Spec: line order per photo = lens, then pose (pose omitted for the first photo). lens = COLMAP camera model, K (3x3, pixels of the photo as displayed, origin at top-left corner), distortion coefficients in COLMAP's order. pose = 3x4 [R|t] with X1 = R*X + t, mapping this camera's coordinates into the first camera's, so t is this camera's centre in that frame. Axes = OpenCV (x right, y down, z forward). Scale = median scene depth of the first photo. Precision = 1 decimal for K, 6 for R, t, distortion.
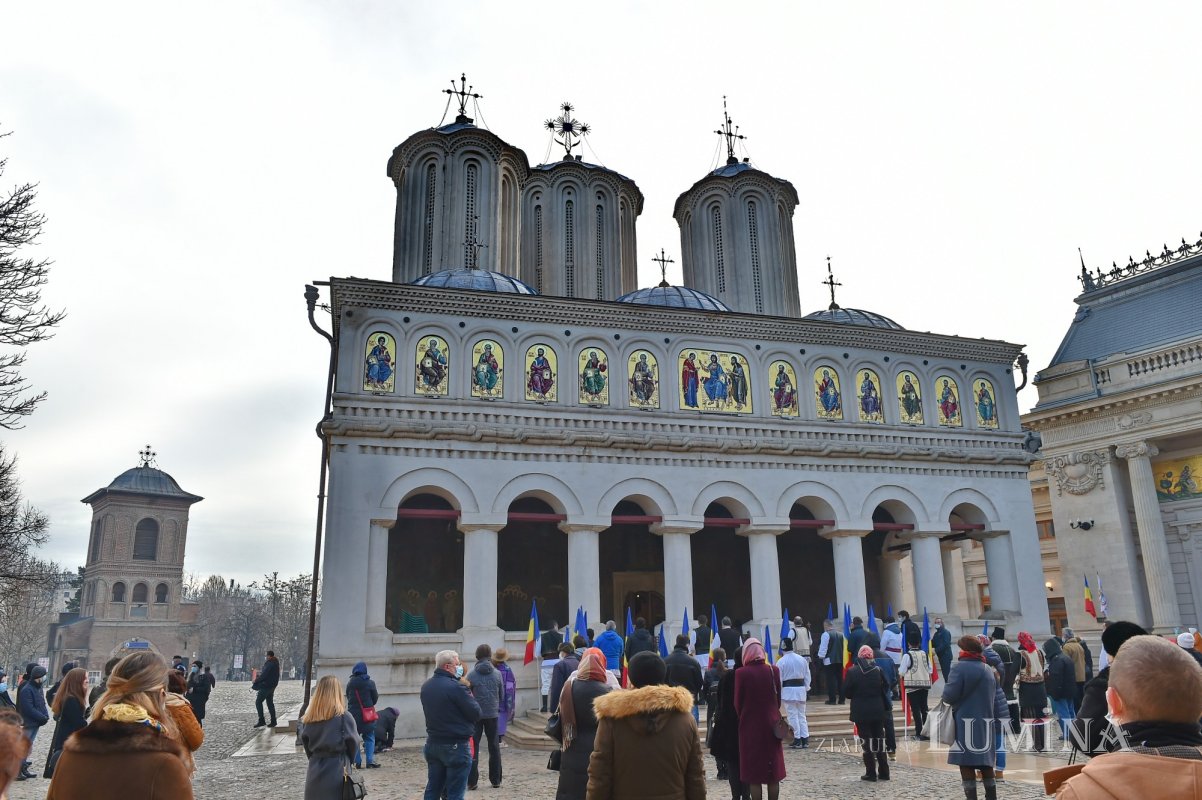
lens RADIAL K [[868.5, 0, 601.0], [0, 868.5, 400.0], [0, 0, 1]] dist [-0.008943, -0.008856]
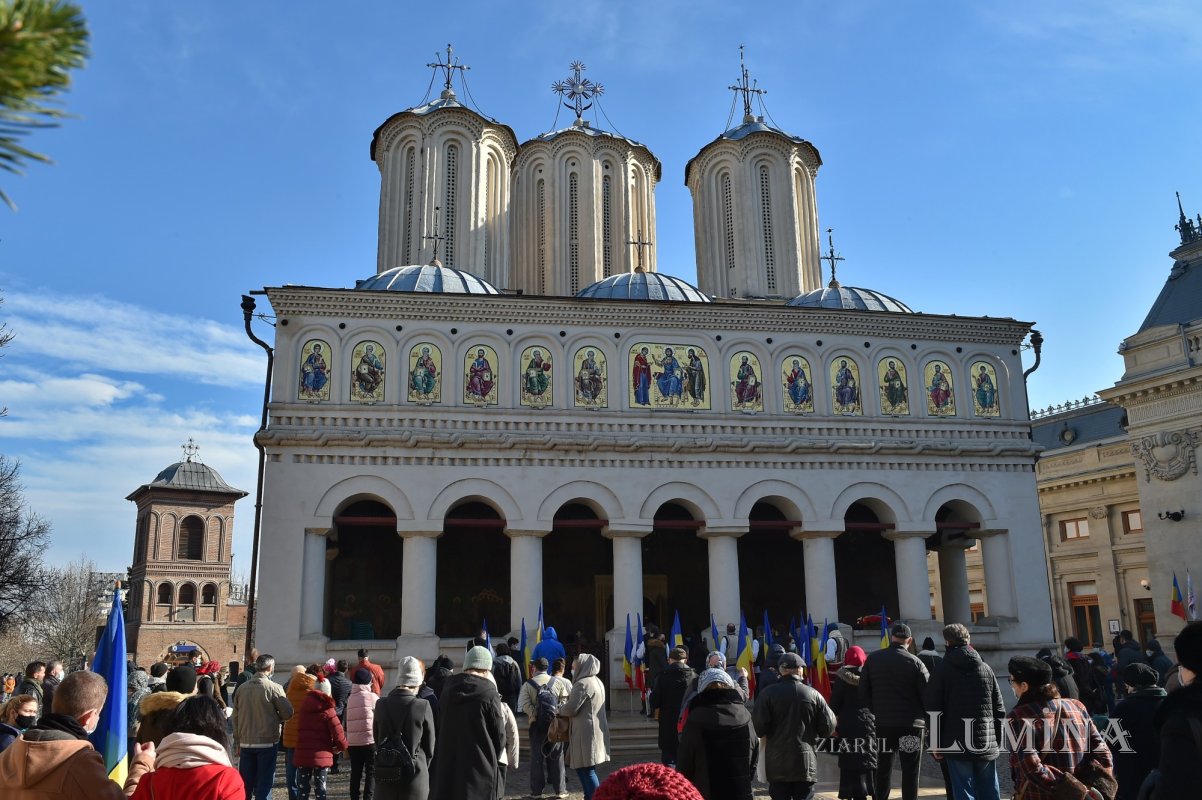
lens RADIAL K [[991.7, 0, 601.0], [0, 991.7, 400.0], [0, 0, 1]] dist [-0.008725, -0.007250]
pose [[0.993121, -0.025829, -0.114205, 0.178594], [0.029247, 0.999170, 0.028355, -0.028561], [0.113378, -0.031501, 0.993052, -0.083955]]
